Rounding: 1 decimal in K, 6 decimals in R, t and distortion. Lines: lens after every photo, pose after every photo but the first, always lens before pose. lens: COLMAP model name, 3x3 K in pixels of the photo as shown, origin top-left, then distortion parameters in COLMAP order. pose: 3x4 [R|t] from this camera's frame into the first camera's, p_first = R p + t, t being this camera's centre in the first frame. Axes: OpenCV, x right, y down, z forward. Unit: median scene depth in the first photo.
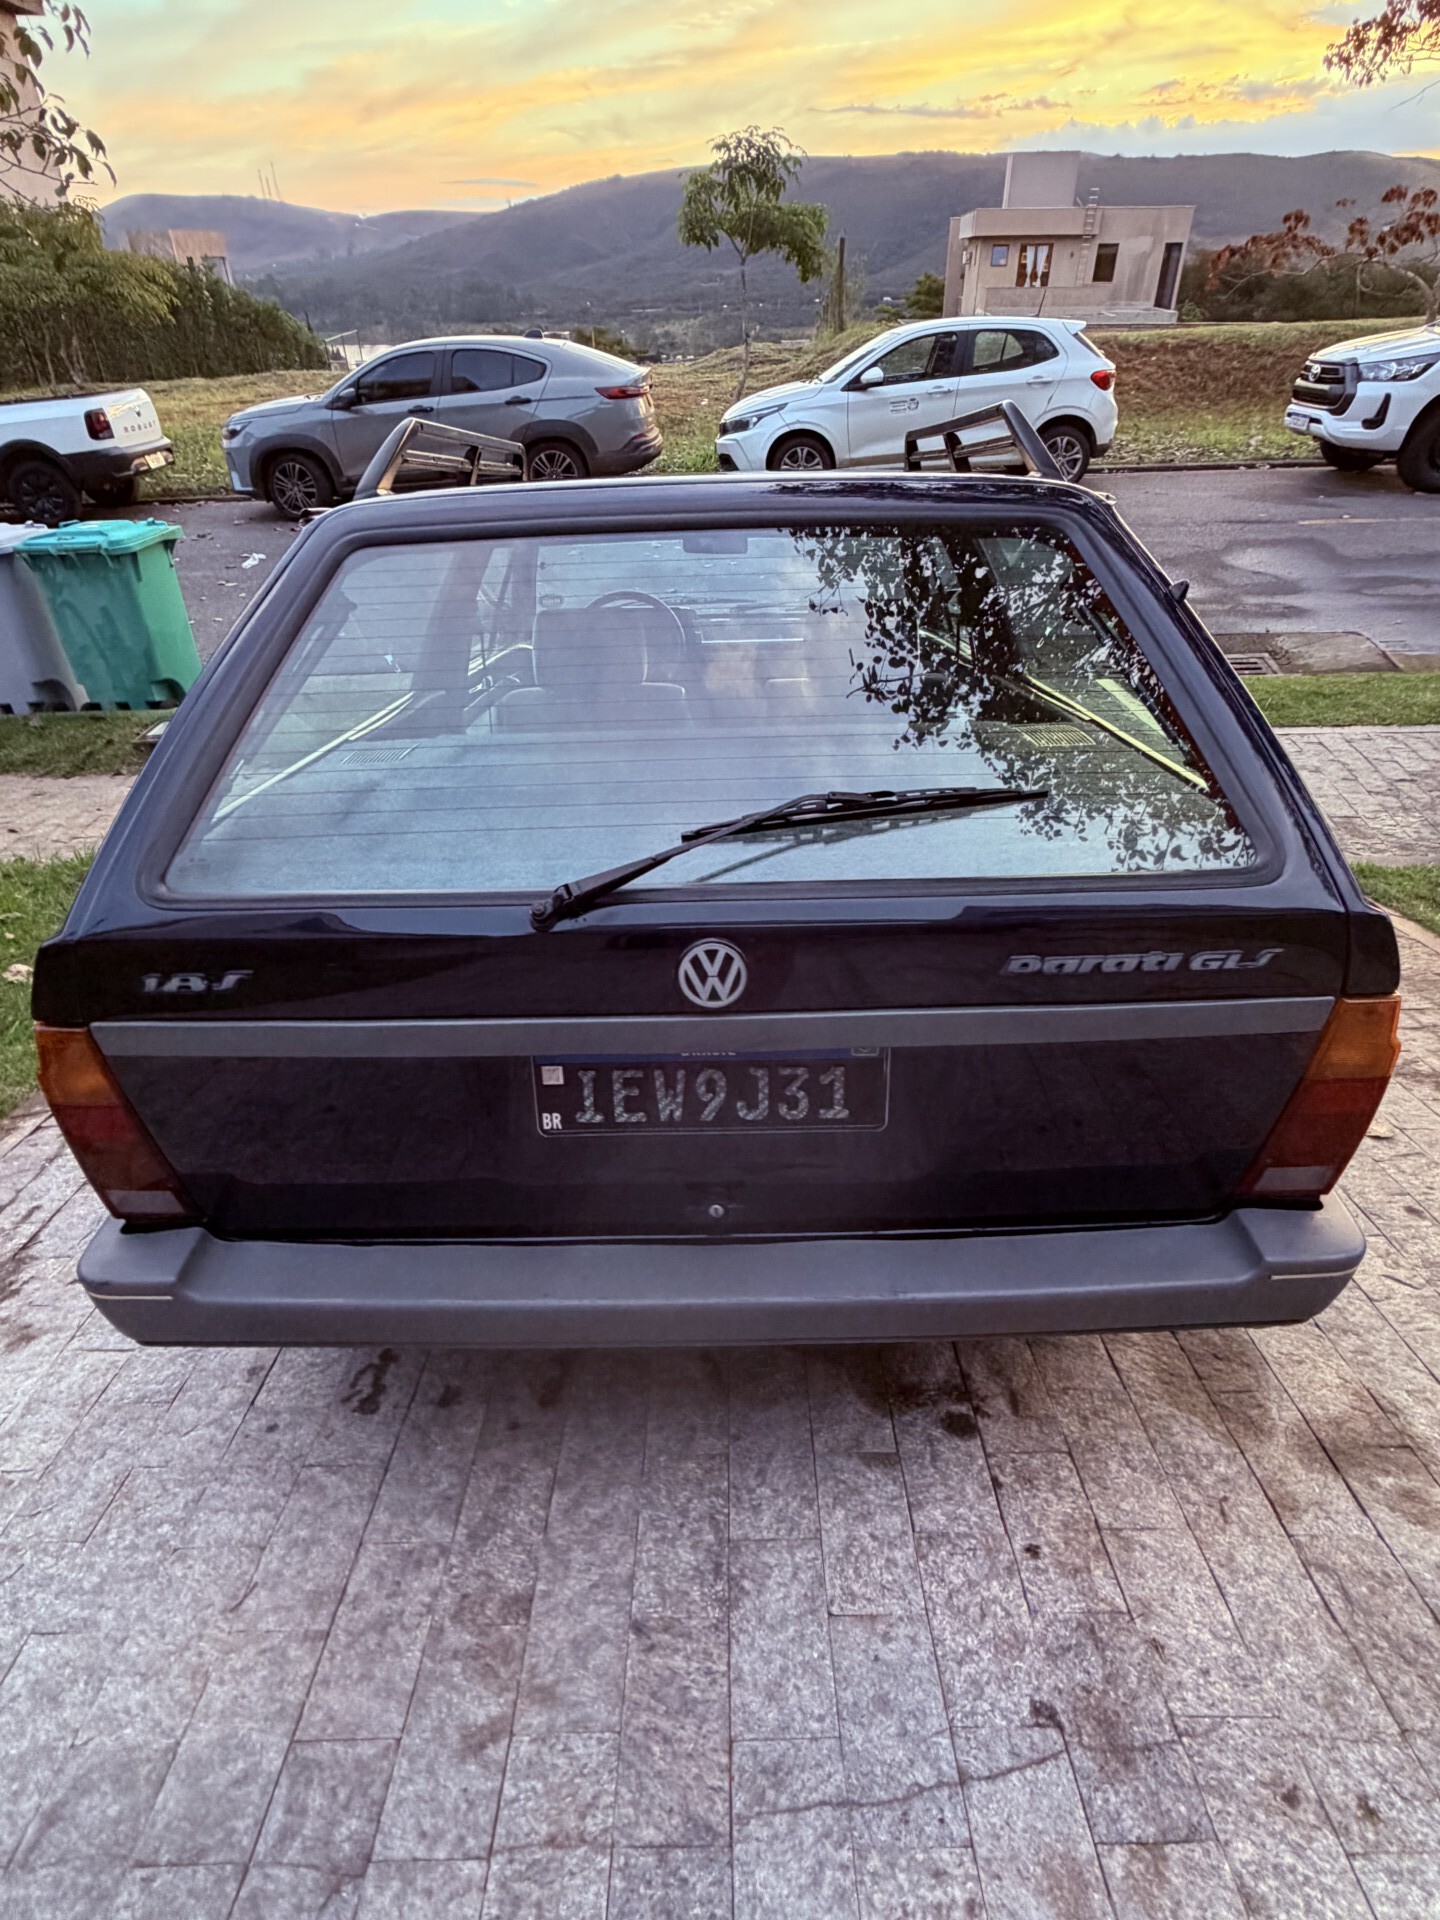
lens RADIAL K [[1127.7, 0, 720.7], [0, 1127.7, 1015.8], [0, 0, 1]] dist [-0.000163, 0.000030]
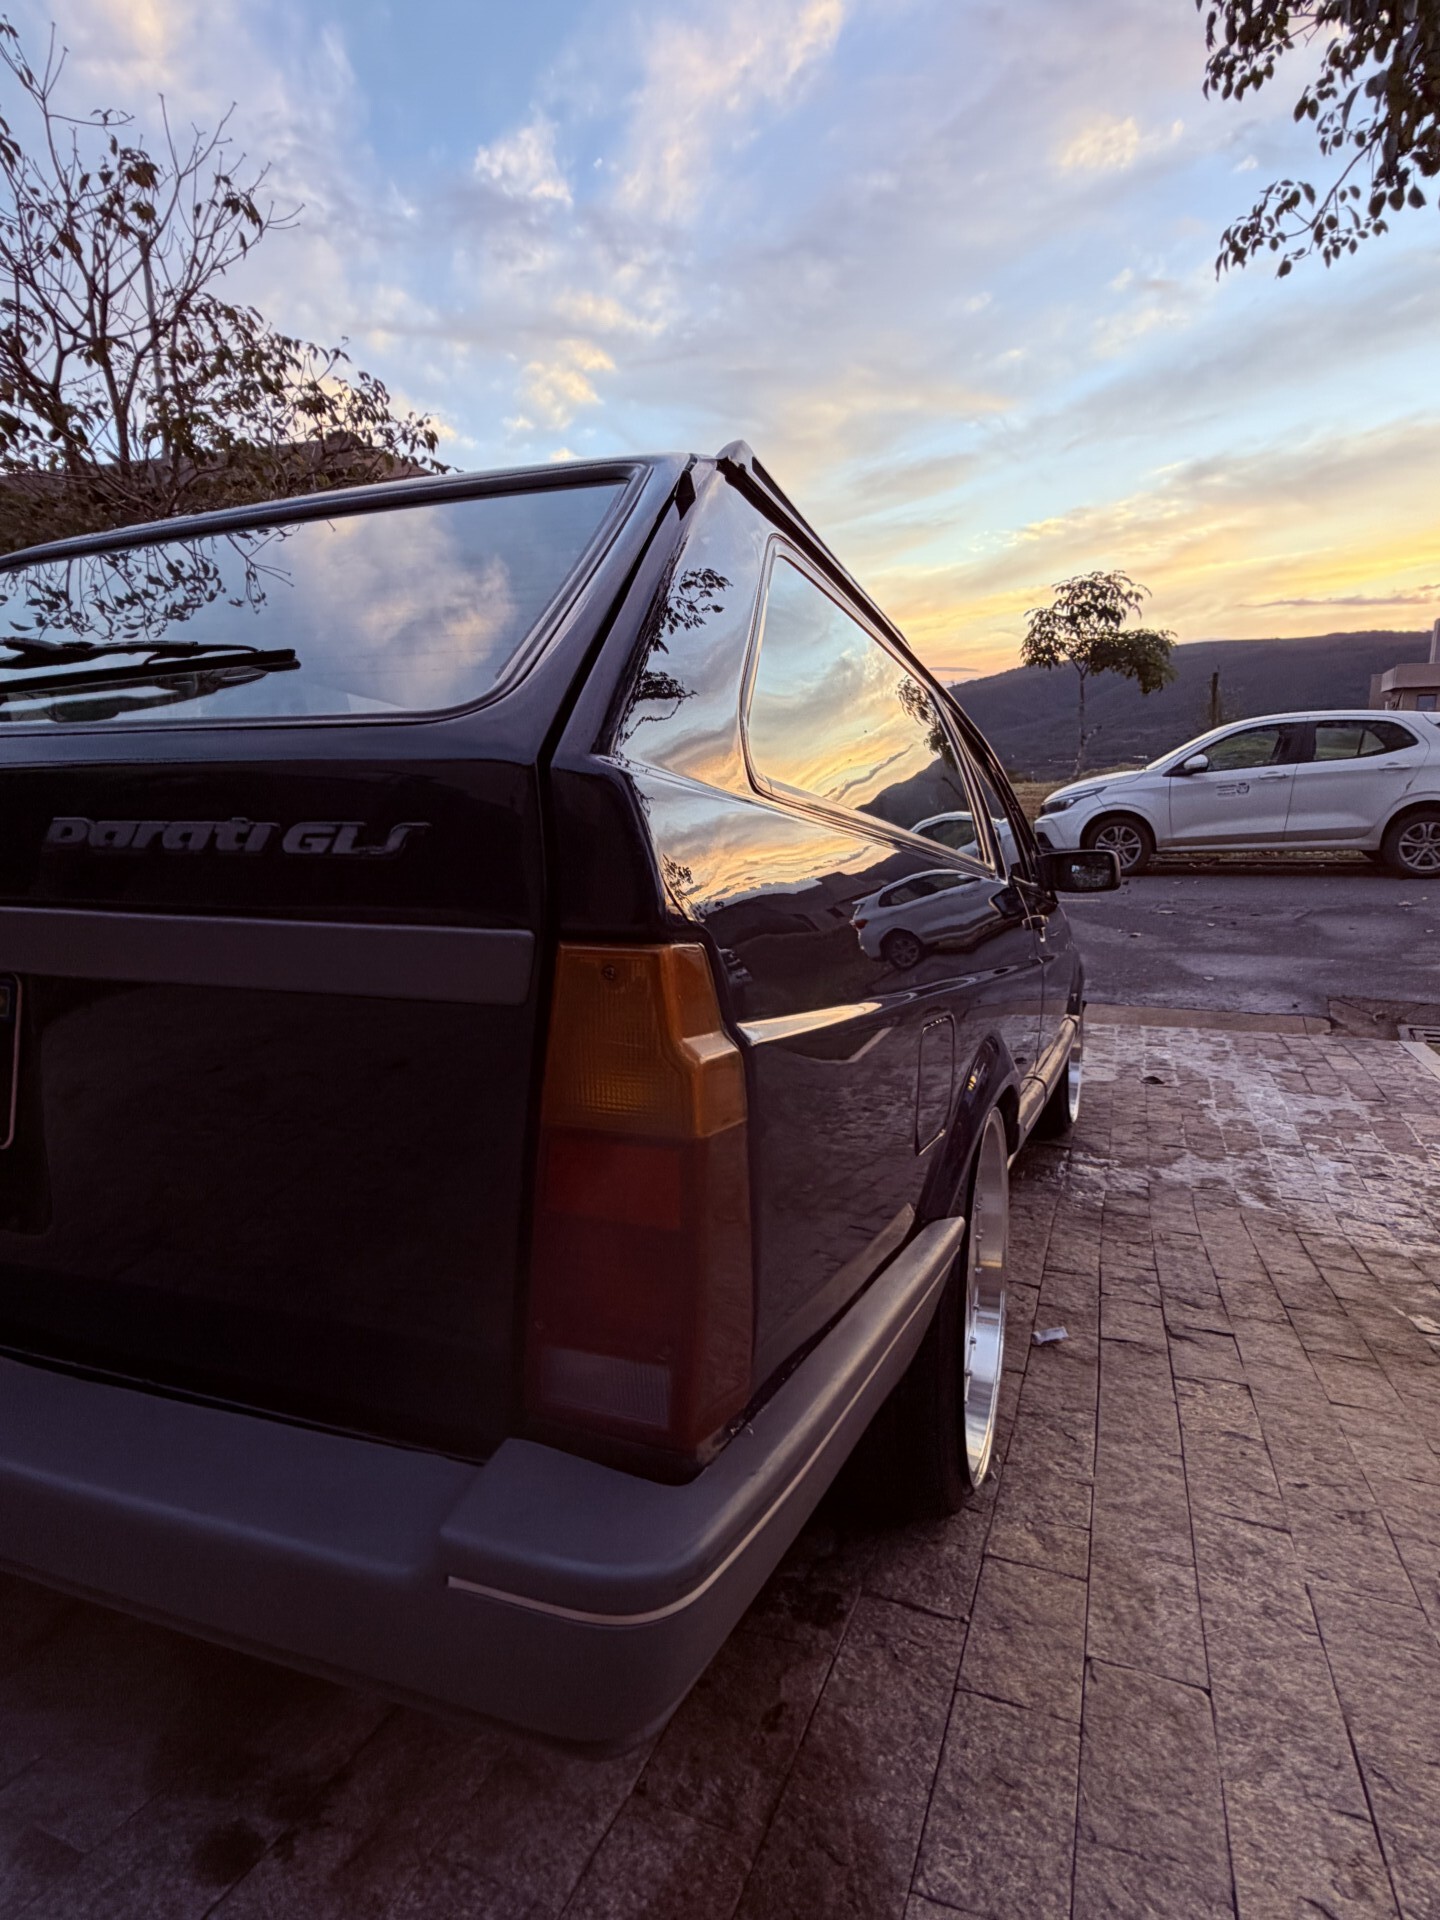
lens RADIAL K [[1121.0, 0, 708.2], [0, 1121.0, 953.2], [0, 0, 1]] dist [0.019439, -0.019211]
pose [[0.920744, 0.068478, -0.384111, 0.126866], [-0.216383, 0.908828, -0.356664, 0.024293], [0.324667, 0.411512, 0.851616, 0.093359]]
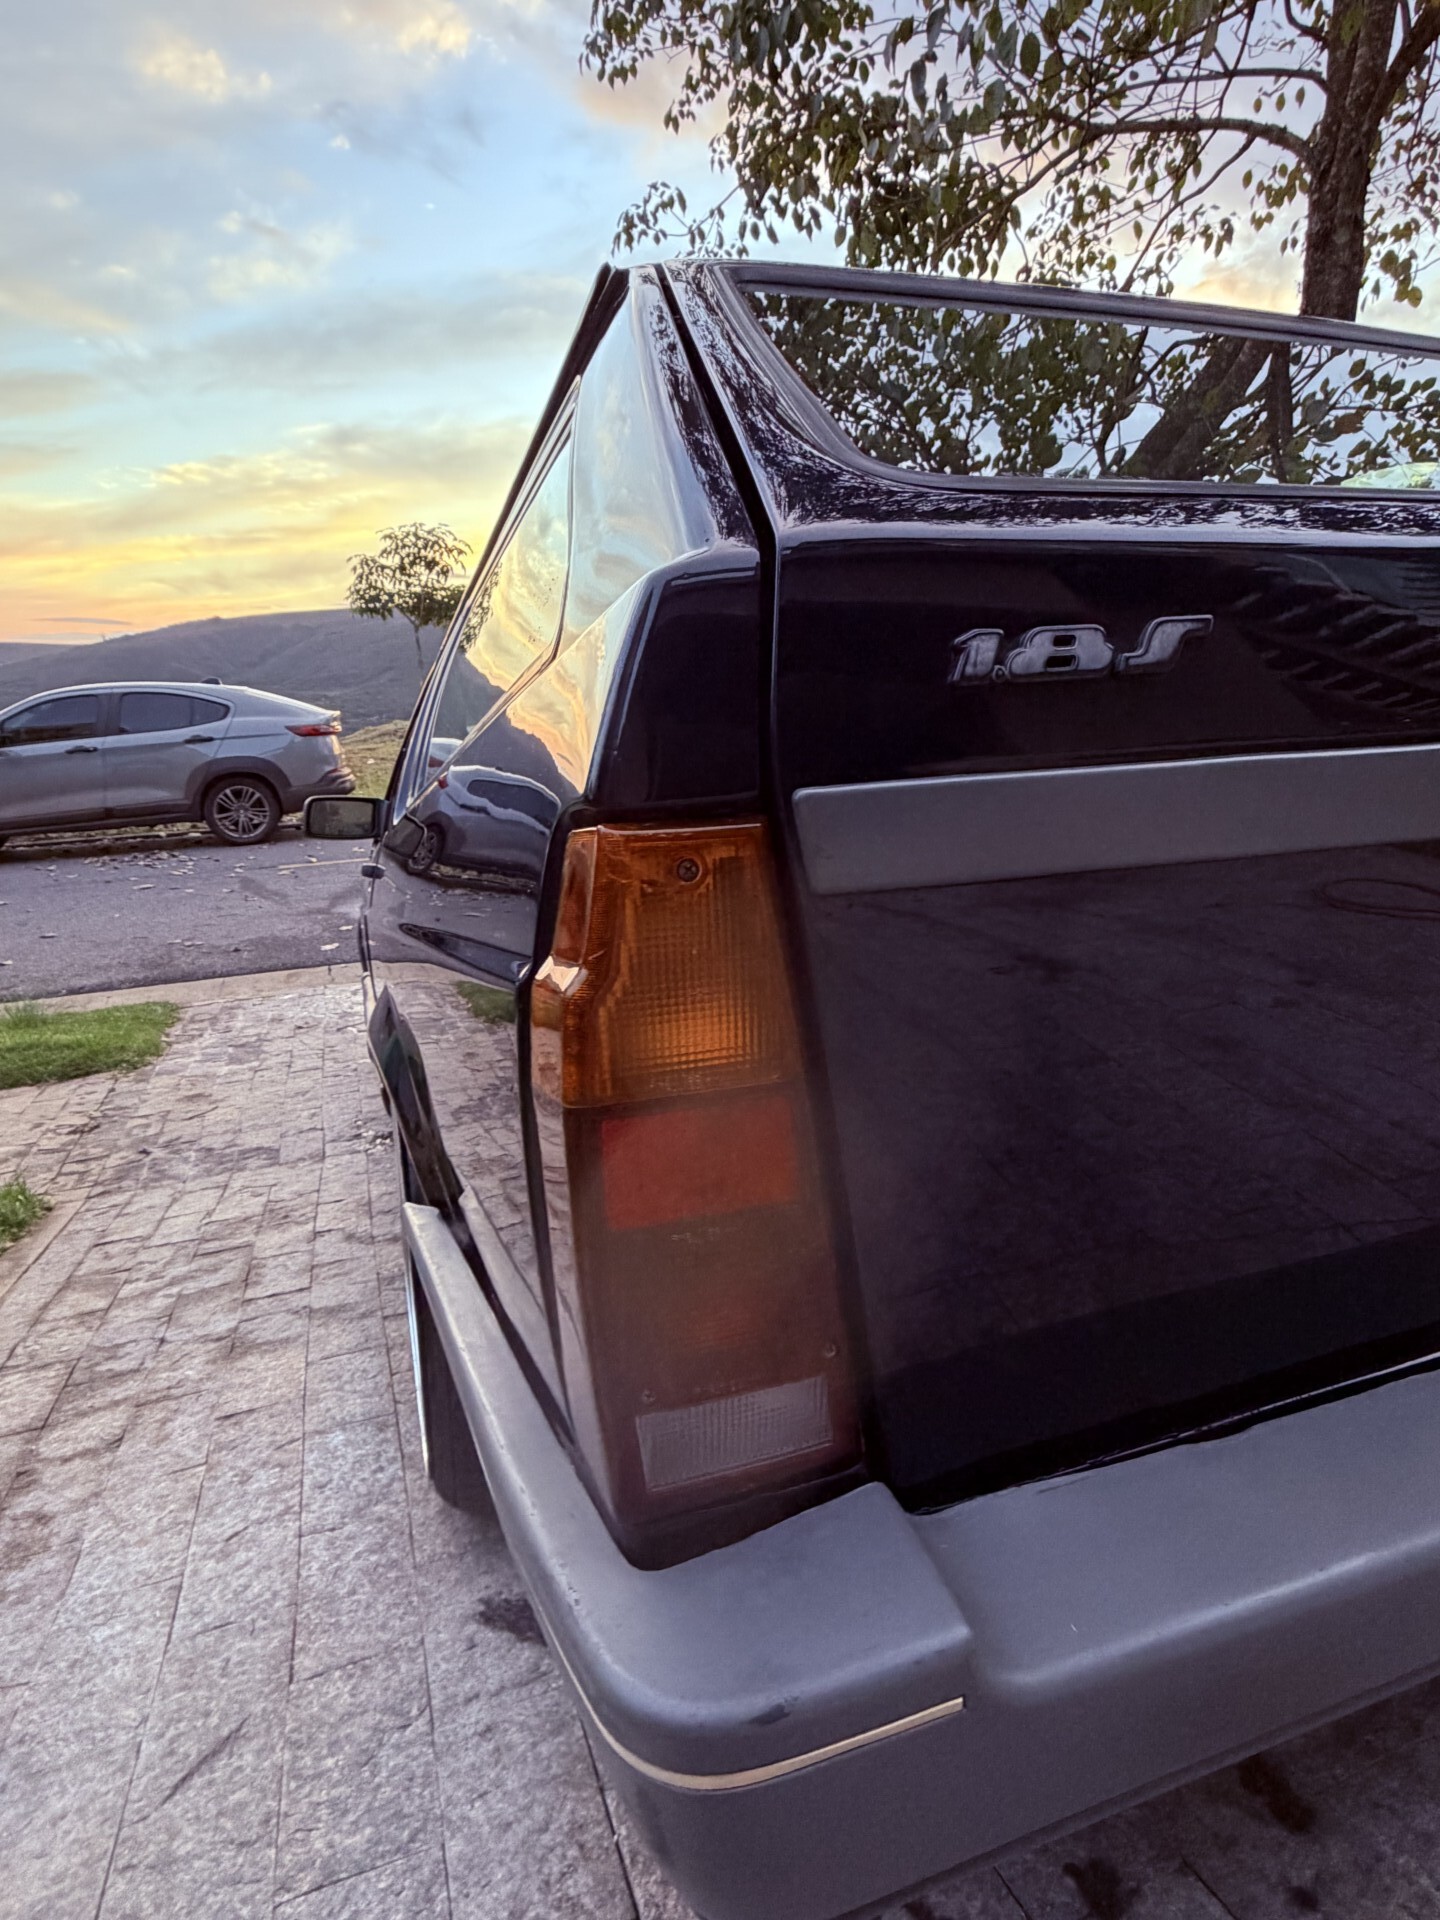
lens RADIAL K [[1121.0, 0, 708.2], [0, 1121.0, 953.2], [0, 0, 1]] dist [0.019439, -0.019211]
pose [[0.937310, -0.080374, 0.339102, -0.112791], [0.201086, 0.919453, -0.337891, 0.026508], [-0.284631, 0.384897, 0.877975, 0.115199]]
